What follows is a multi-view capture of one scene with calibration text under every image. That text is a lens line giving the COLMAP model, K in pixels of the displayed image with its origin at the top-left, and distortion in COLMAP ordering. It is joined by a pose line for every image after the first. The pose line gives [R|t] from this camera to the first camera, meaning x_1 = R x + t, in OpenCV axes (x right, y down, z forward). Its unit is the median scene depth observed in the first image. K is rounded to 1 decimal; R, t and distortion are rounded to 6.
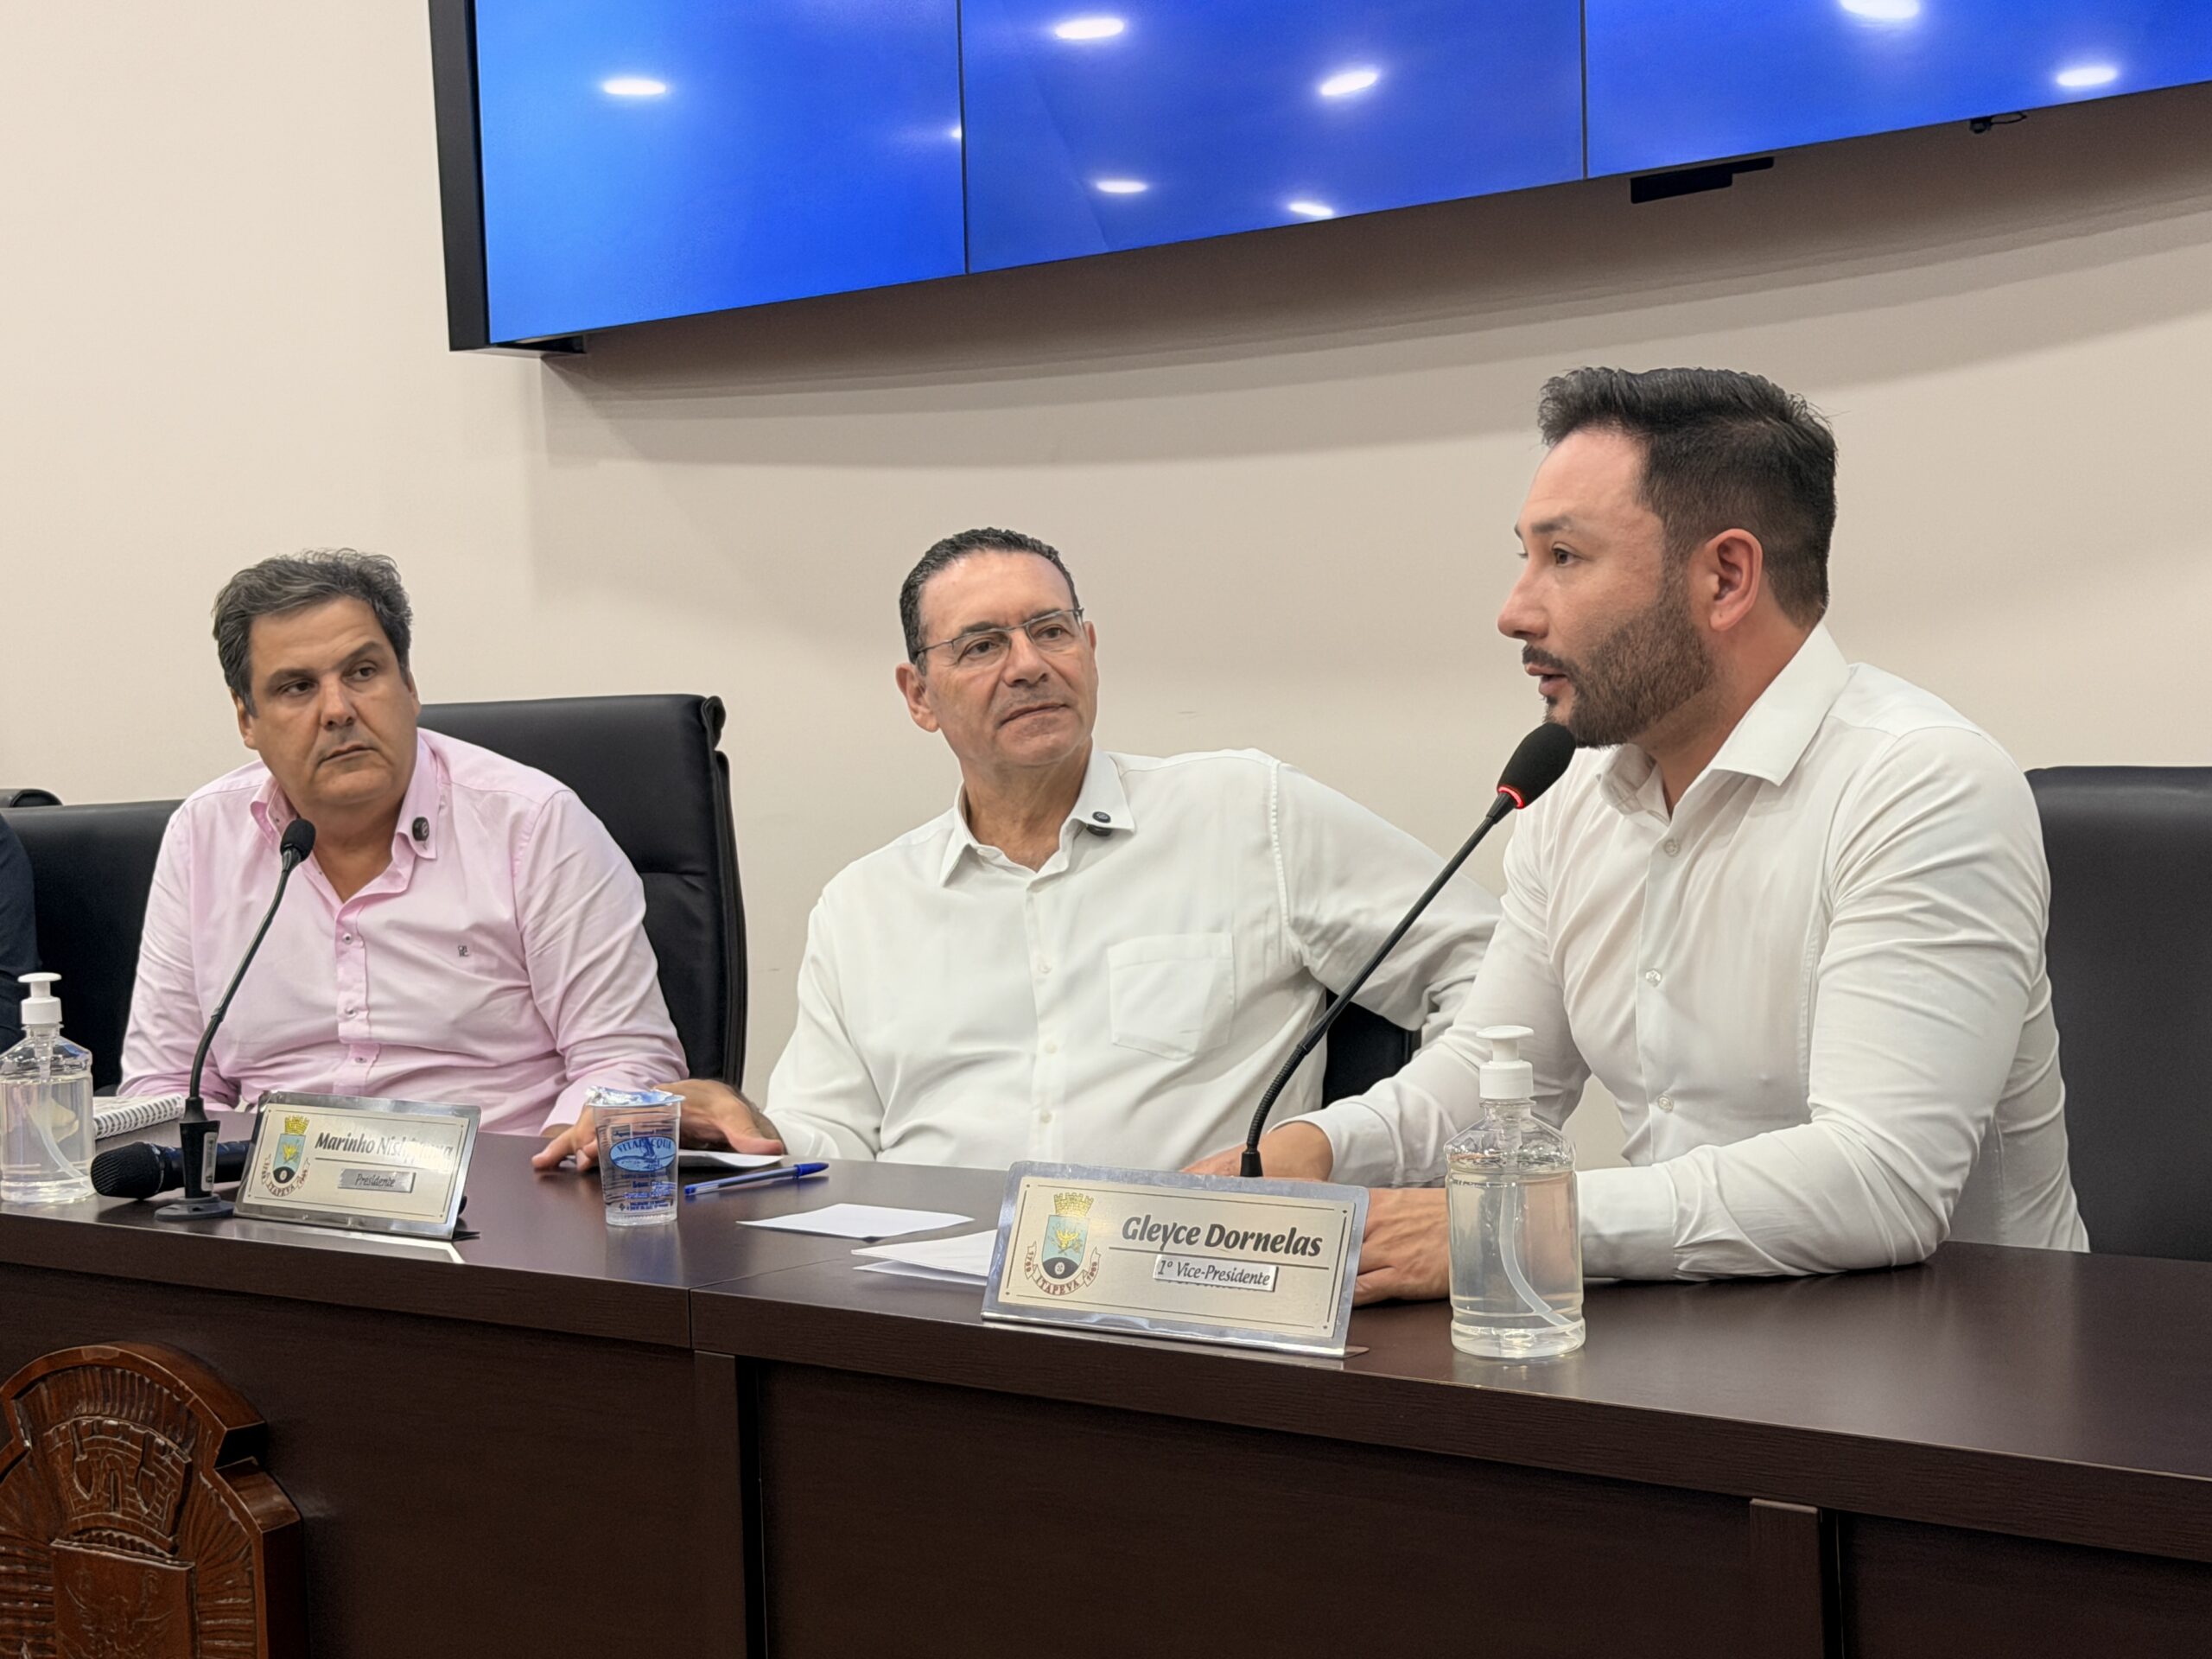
lens RADIAL K [[3691.0, 0, 1050.5], [0, 3691.0, 768.9], [0, 0, 1]] dist [0.060439, 0.000000]
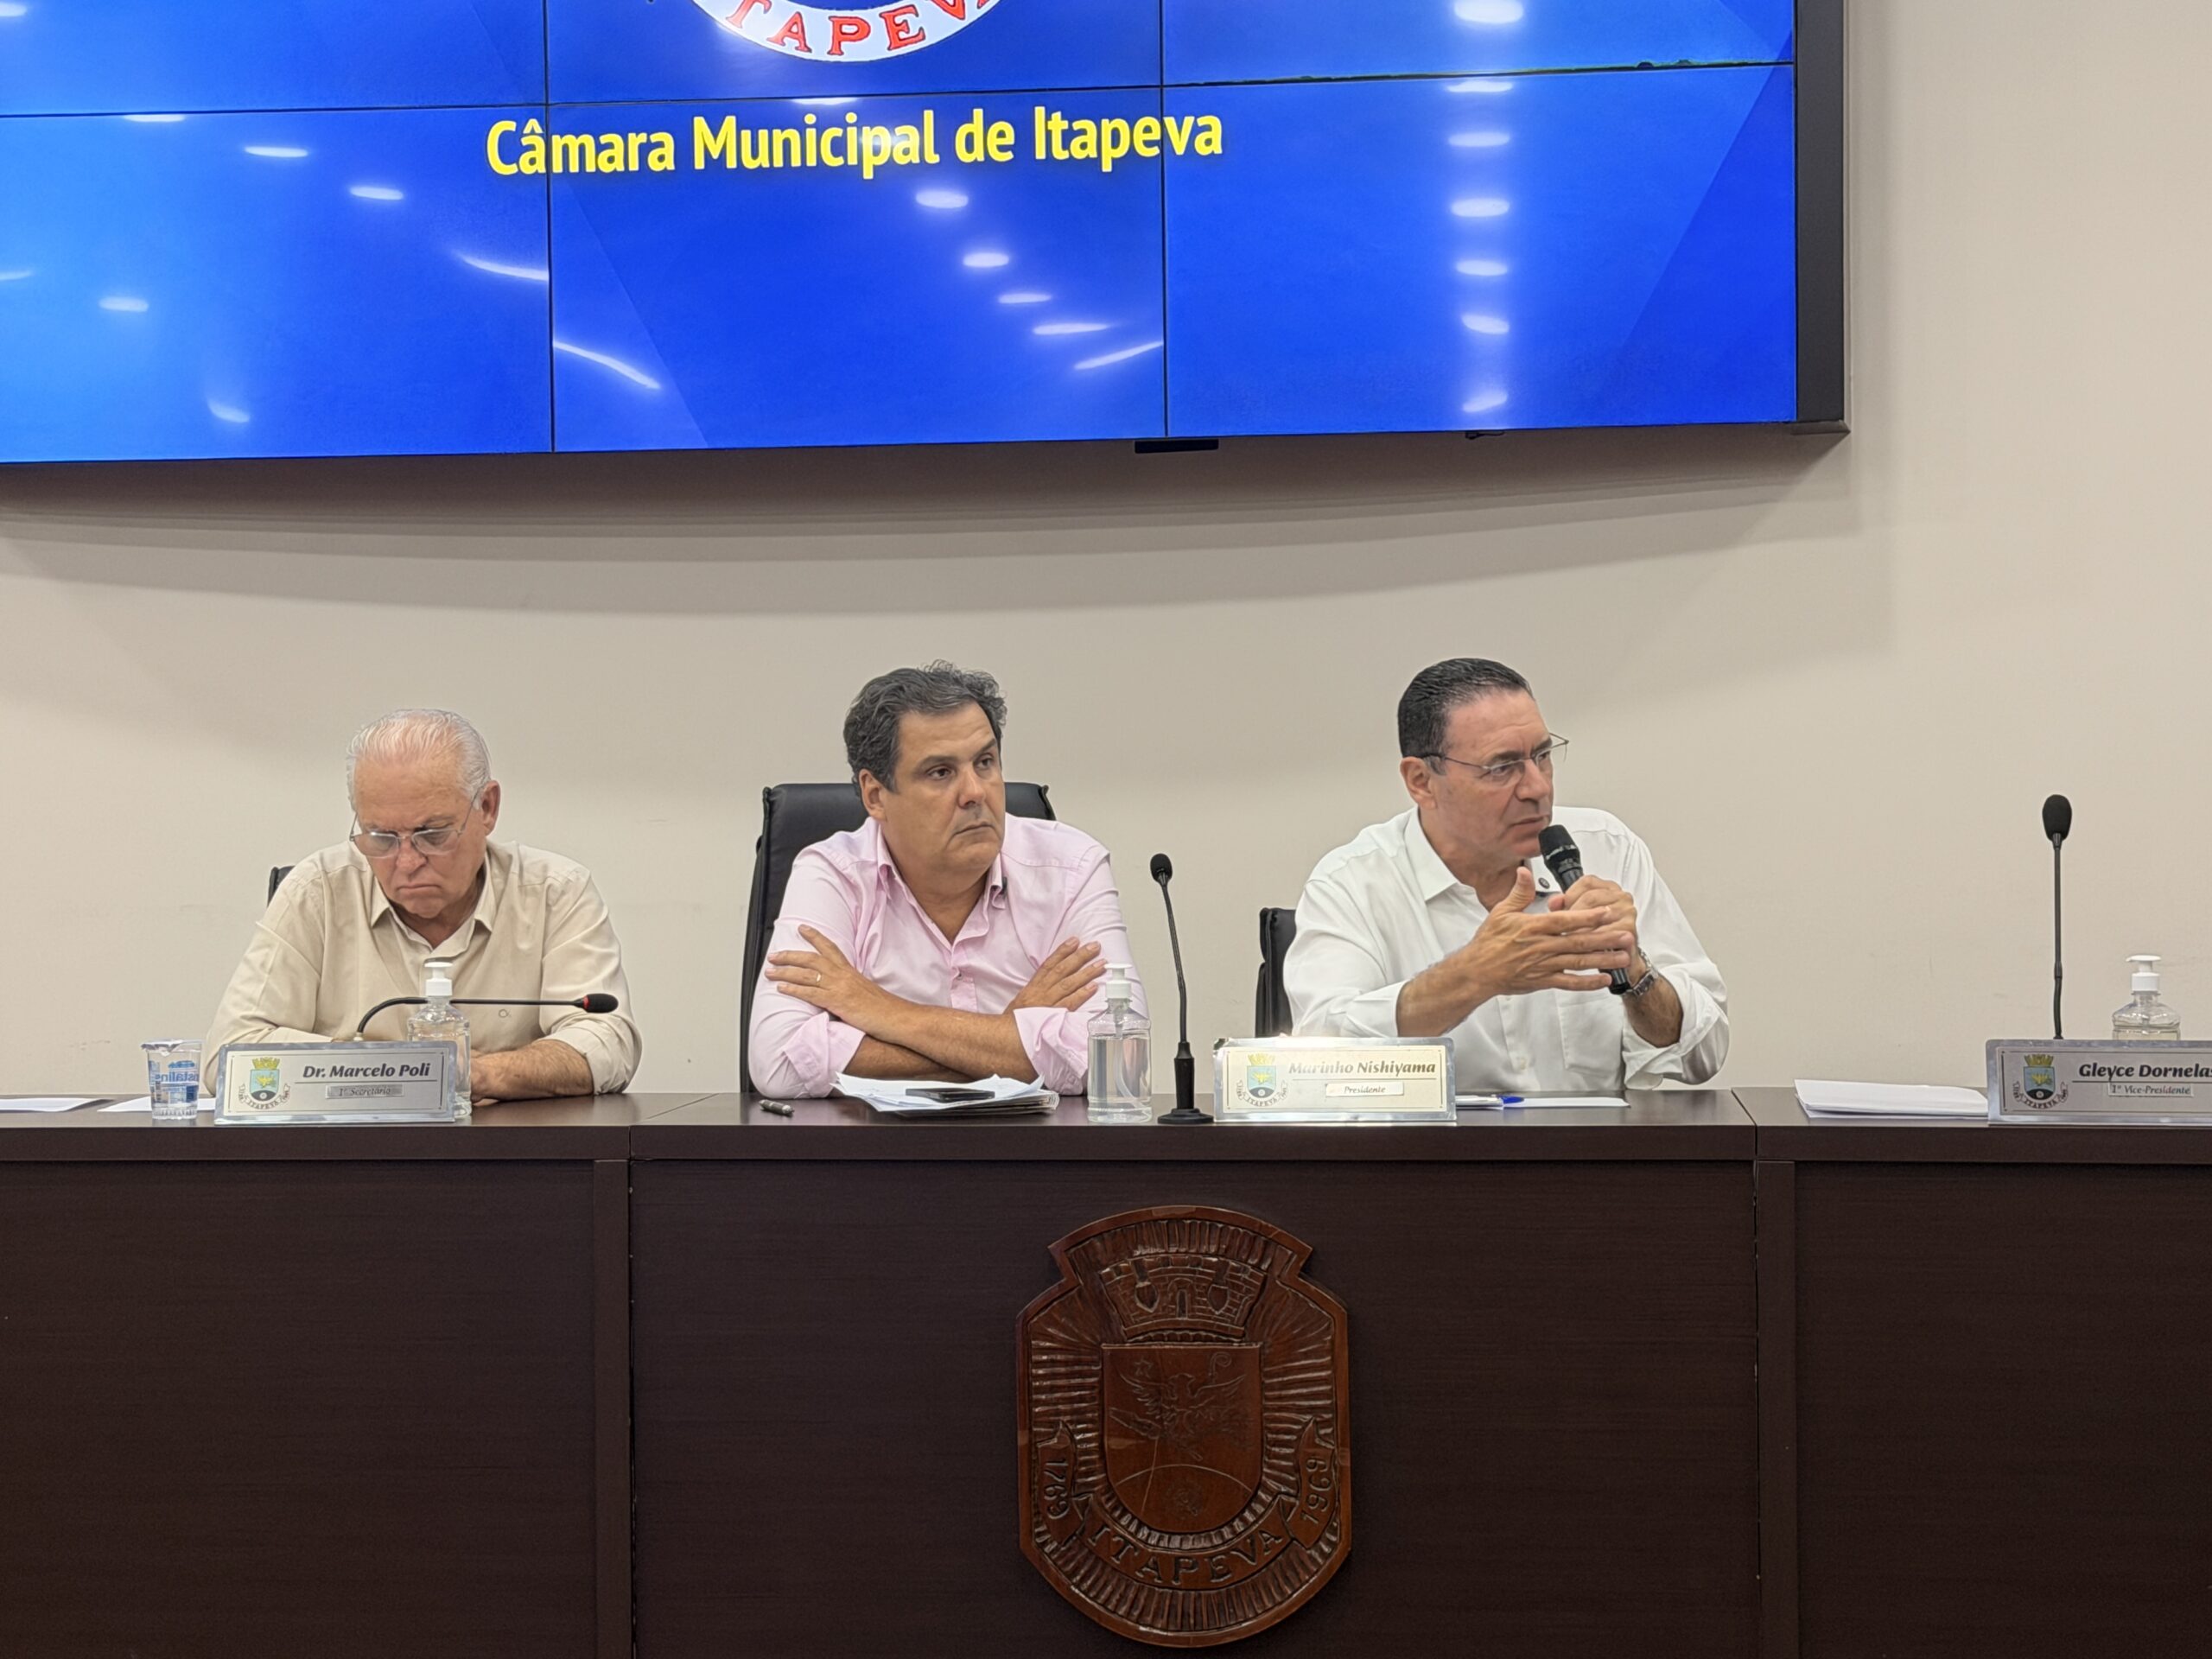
lens RADIAL K [[3900.7, 0, 1115.4], [0, 3900.7, 824.0], [0, 0, 1]] dist [-0.032045, 0.000000]
pose [[0.814811, 0.037684, 0.578501, -1.194214], [-0.015737, 0.998955, -0.042908, 0.070429], [-0.579514, 0.025858, 0.814552, -0.265563]]
